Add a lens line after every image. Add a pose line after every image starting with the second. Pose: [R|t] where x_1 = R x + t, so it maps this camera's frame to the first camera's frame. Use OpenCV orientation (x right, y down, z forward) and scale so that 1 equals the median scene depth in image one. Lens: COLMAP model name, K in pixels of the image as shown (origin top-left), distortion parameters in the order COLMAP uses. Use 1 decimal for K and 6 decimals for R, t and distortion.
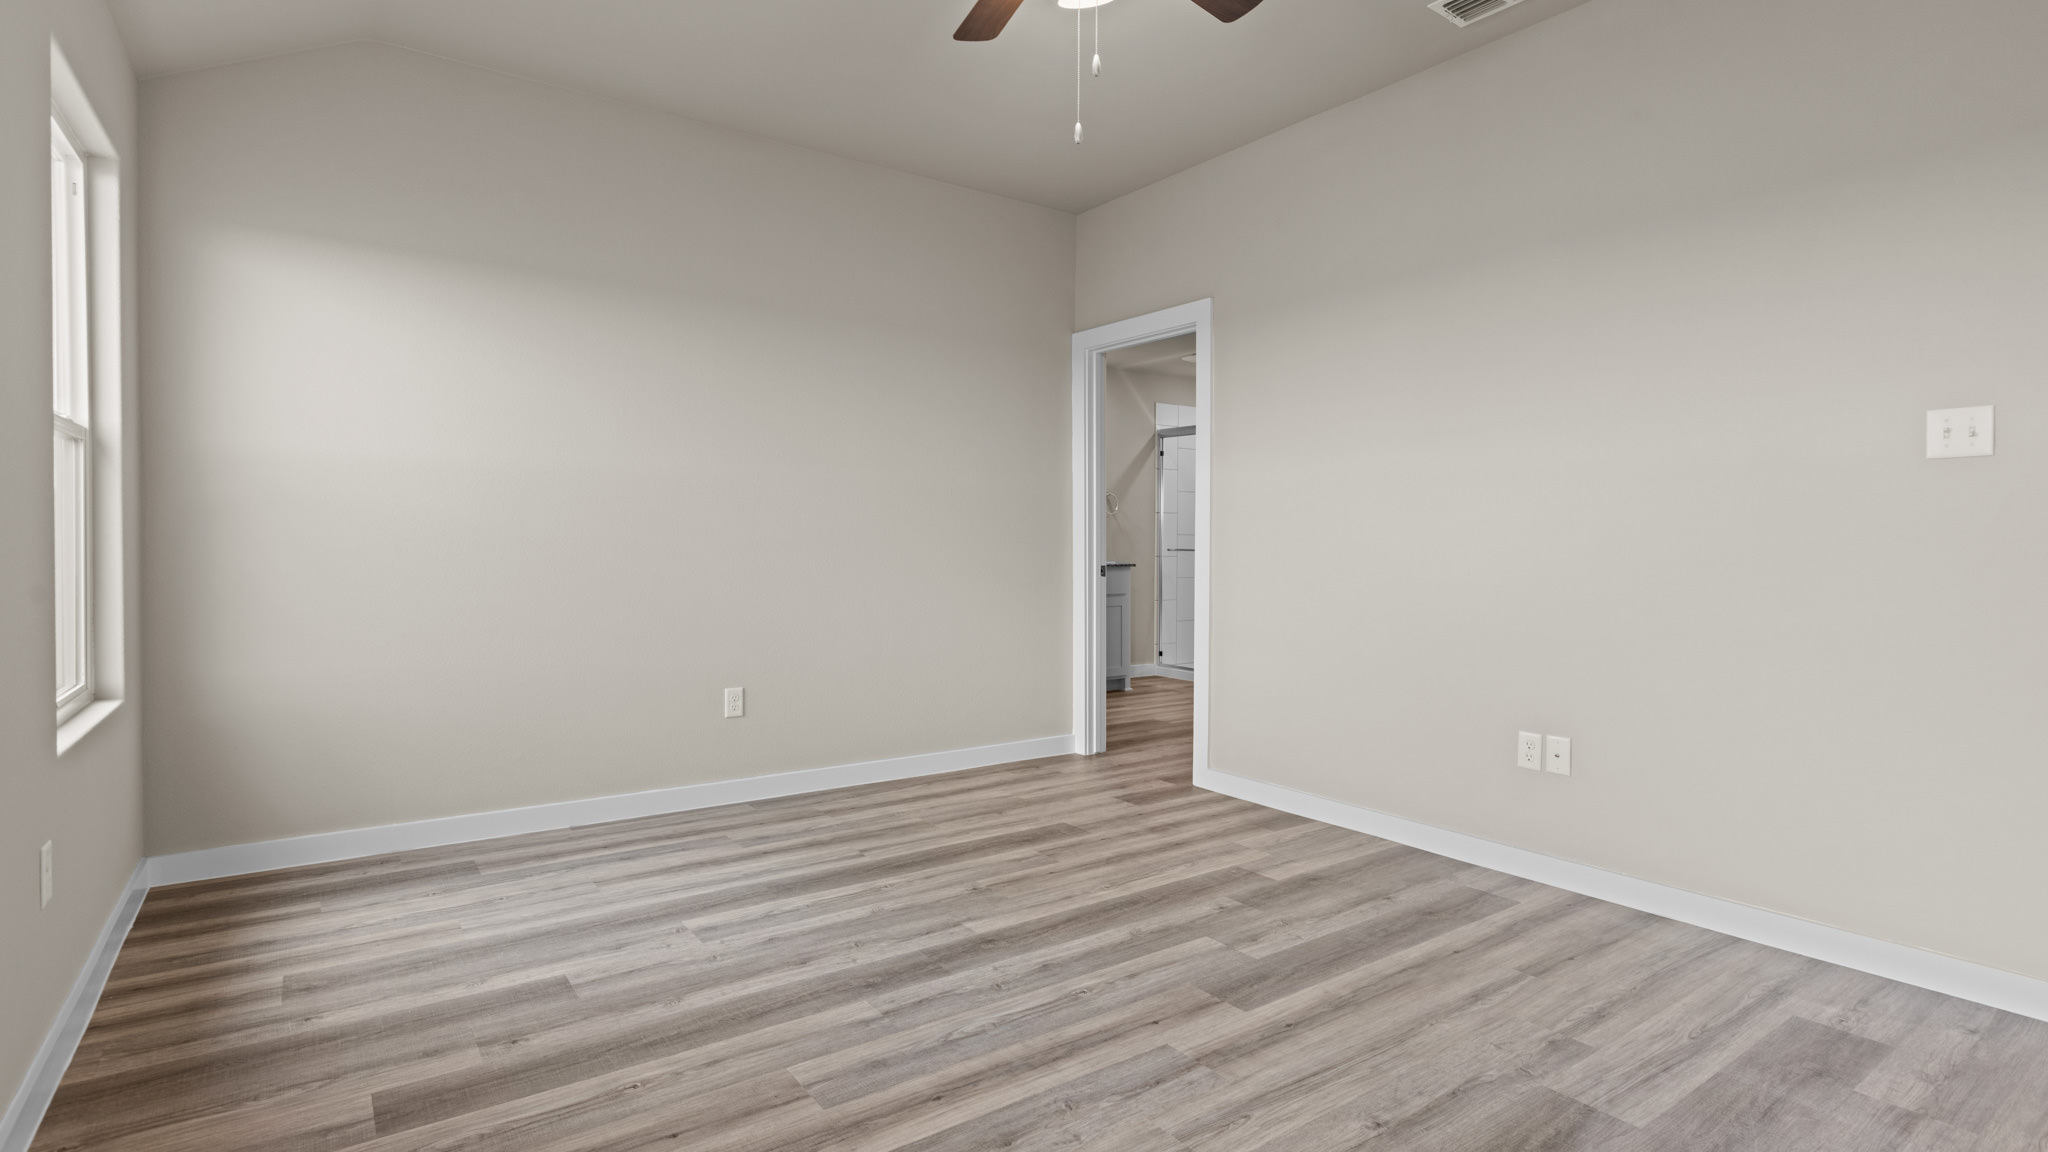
lens RADIAL K [[1004.5, 0, 1038.1], [0, 1004.5, 565.7], [0, 0, 1]] dist [0.002636, 0.000809]
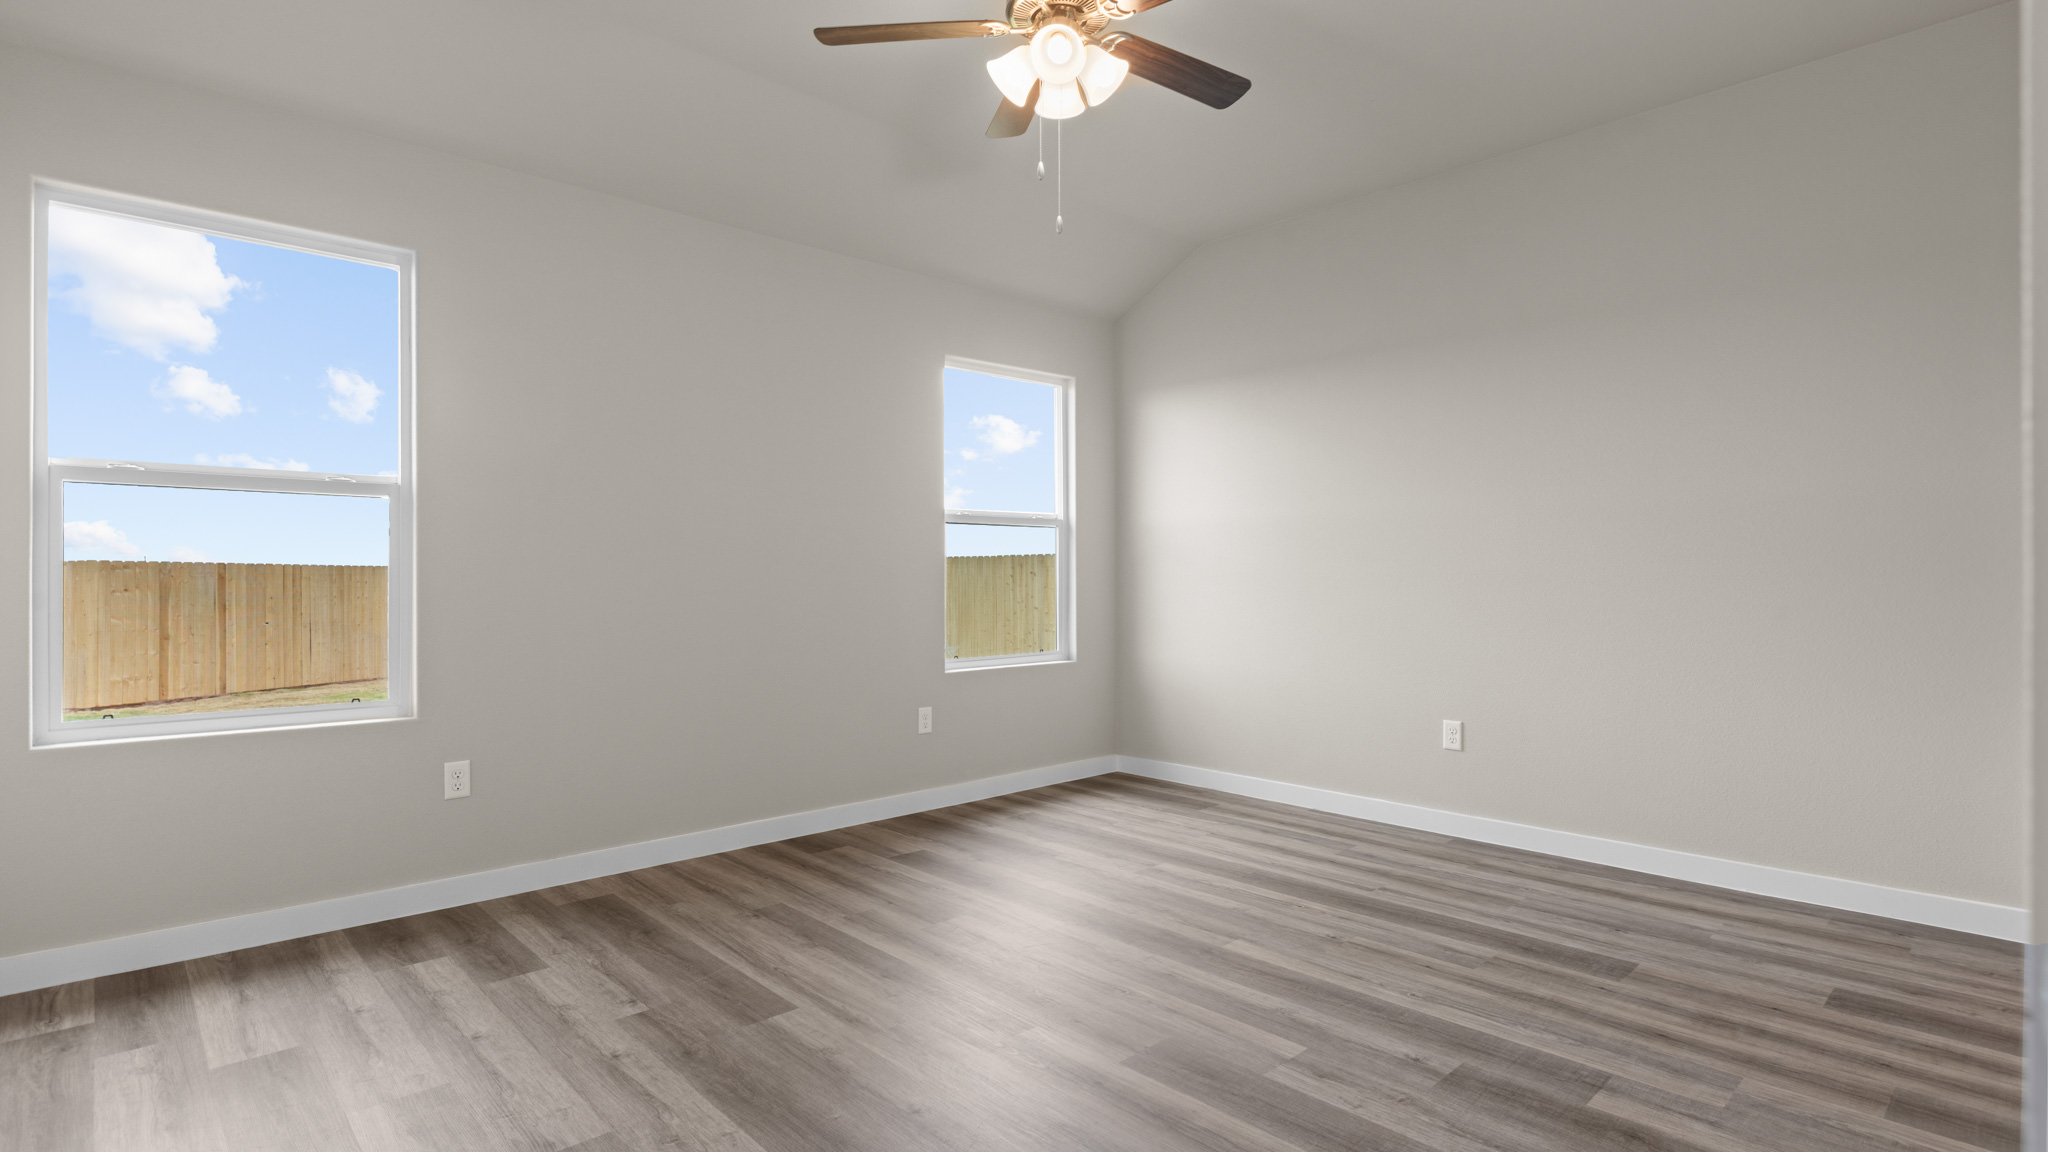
lens RADIAL K [[1004.5, 0, 993.3], [0, 1004.5, 619.8], [0, 0, 1]] dist [0.002636, 0.000809]
pose [[0.102854, 0.036002, -0.994045, 0.787684], [-0.018087, 0.999247, 0.034319, -0.005718], [0.994532, 0.014450, 0.103427, 0.539943]]
